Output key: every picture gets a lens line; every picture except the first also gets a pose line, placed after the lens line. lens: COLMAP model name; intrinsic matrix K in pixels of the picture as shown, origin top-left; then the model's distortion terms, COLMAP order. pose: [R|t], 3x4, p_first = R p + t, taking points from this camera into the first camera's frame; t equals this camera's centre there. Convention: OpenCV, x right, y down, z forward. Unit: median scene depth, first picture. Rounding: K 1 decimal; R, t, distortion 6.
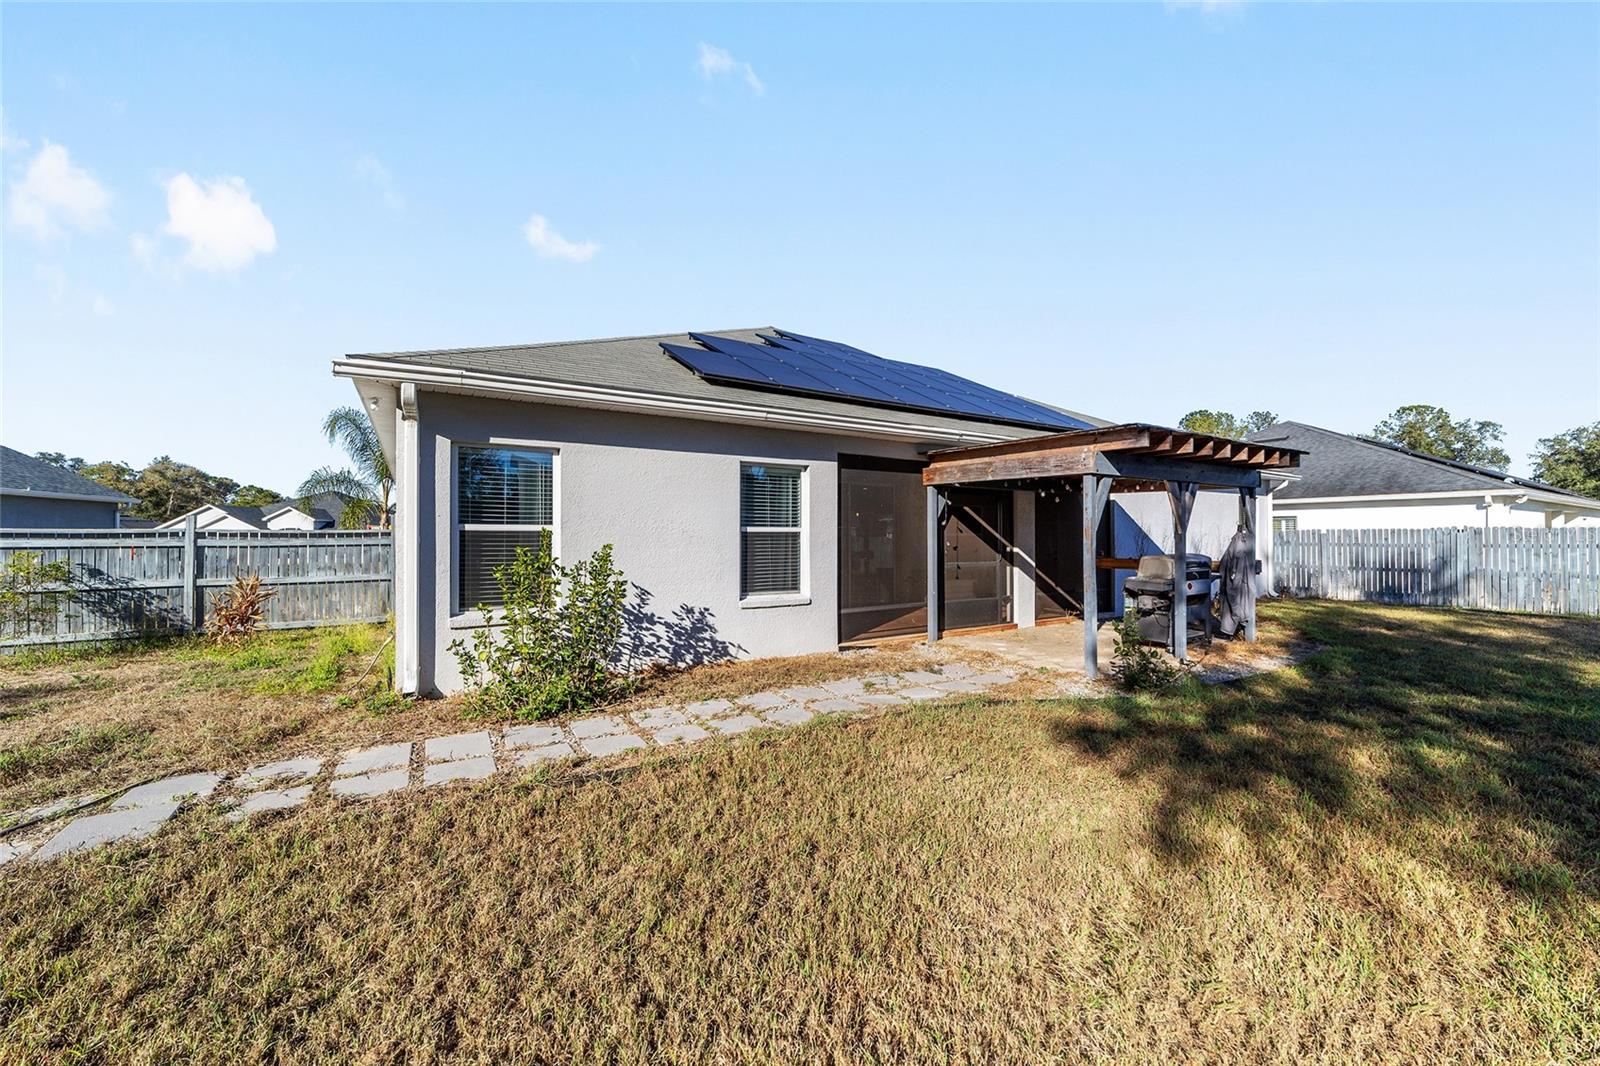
lens RADIAL K [[614.6, 0, 801.0], [0, 614.6, 537.9], [0, 0, 1]] dist [-0.009987, 0.004804]
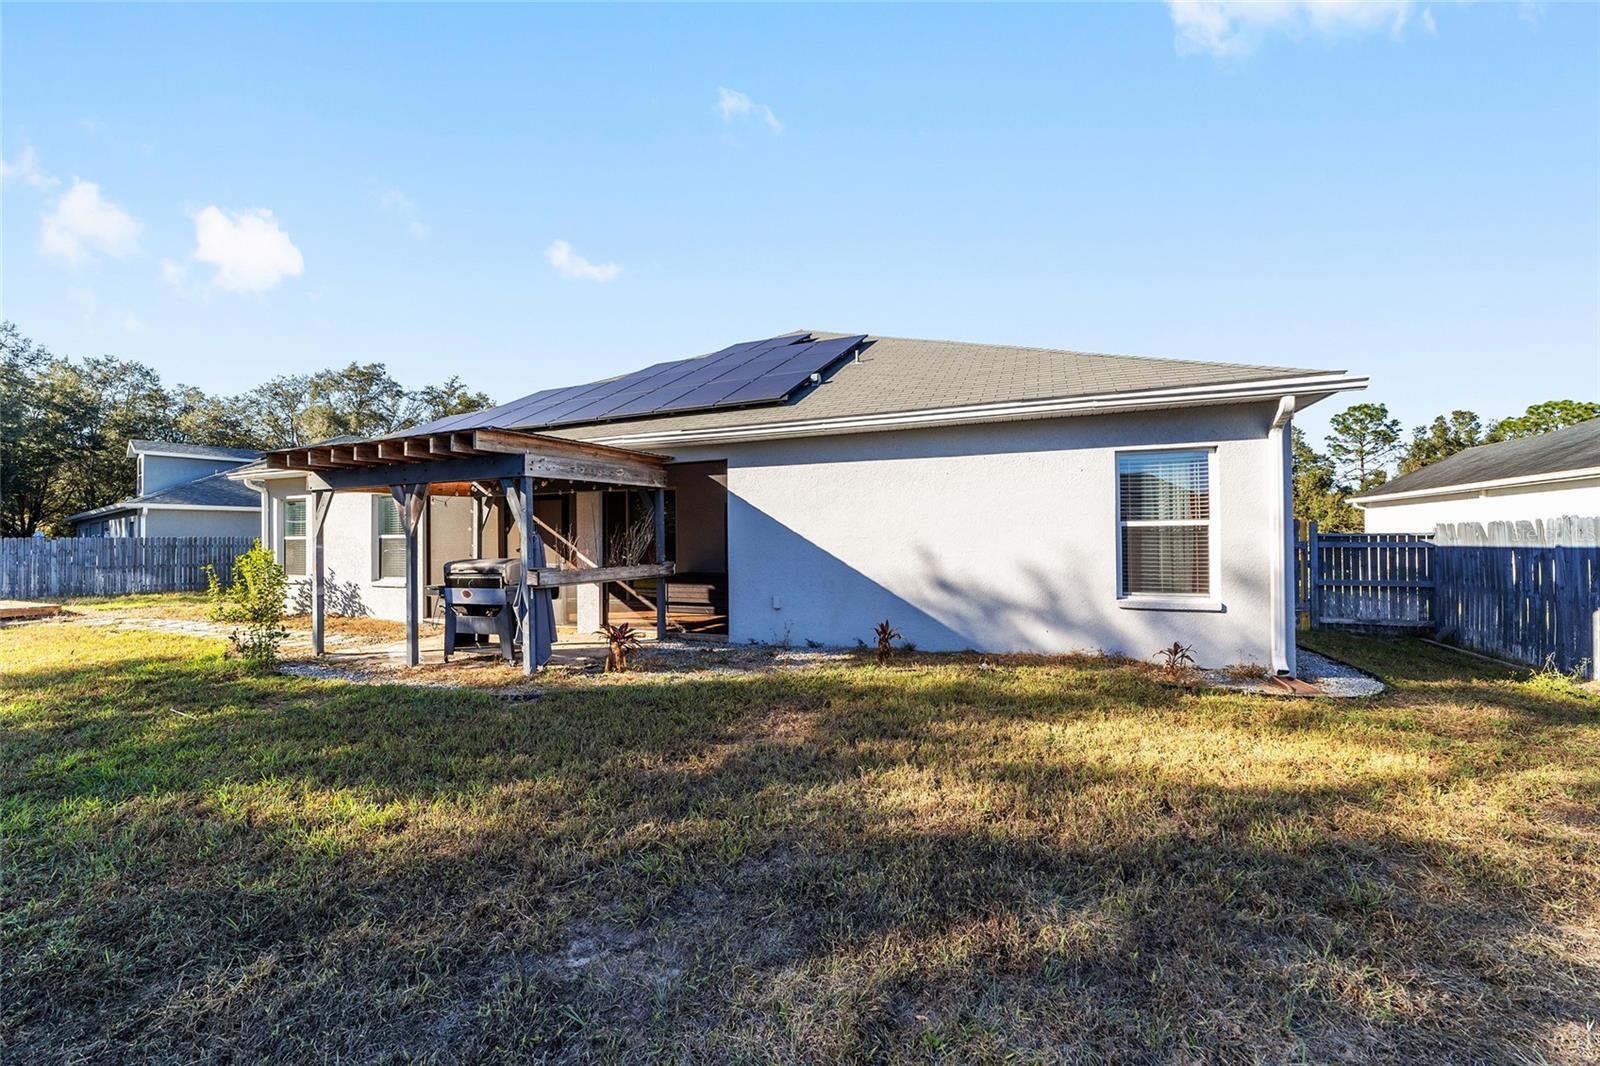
lens RADIAL K [[614.6, 0, 800.1], [0, 614.6, 534.4], [0, 0, 1]] dist [-0.009987, 0.004804]
pose [[0.590609, -0.012199, -0.806866, 1.779998], [0.006258, 0.999925, -0.010537, 0.004030], [0.806934, 0.001175, 0.590641, 0.923711]]
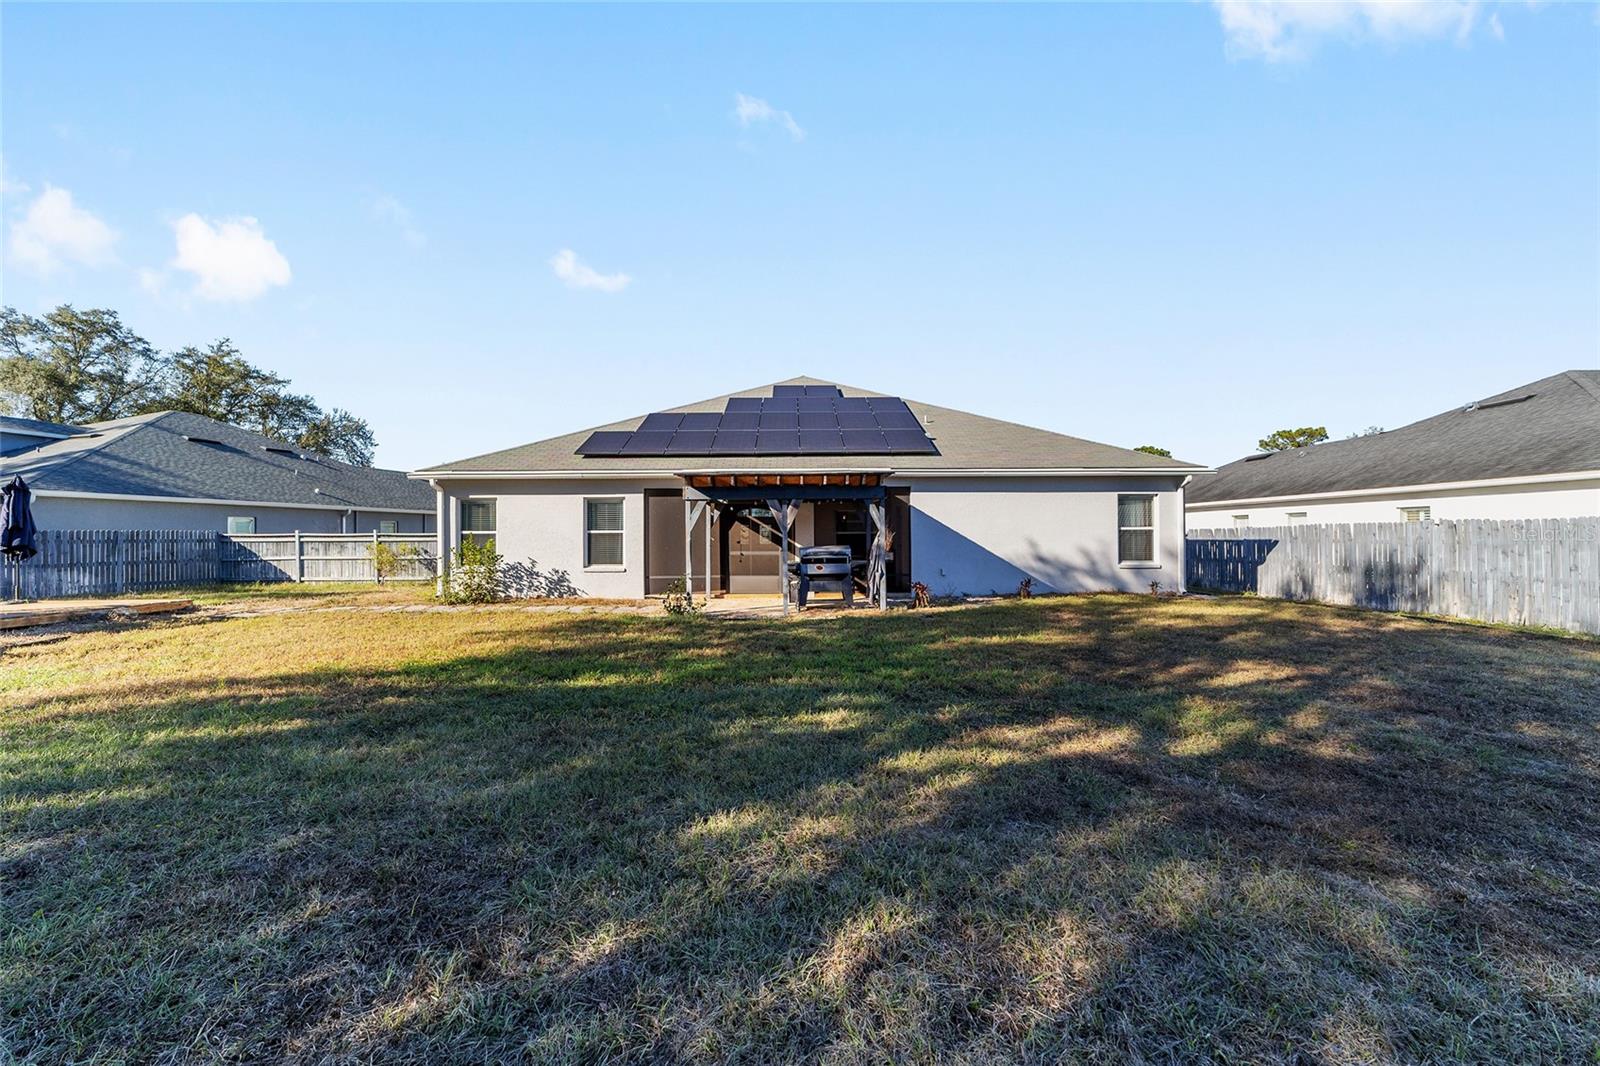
lens RADIAL K [[614.6, 0, 799.8], [0, 614.6, 530.8], [0, 0, 1]] dist [-0.009987, 0.004804]
pose [[0.858078, -0.008552, -0.513448, 1.454597], [0.003370, 0.999934, -0.011024, 0.007041], [0.513508, 0.007729, 0.858050, -0.323372]]
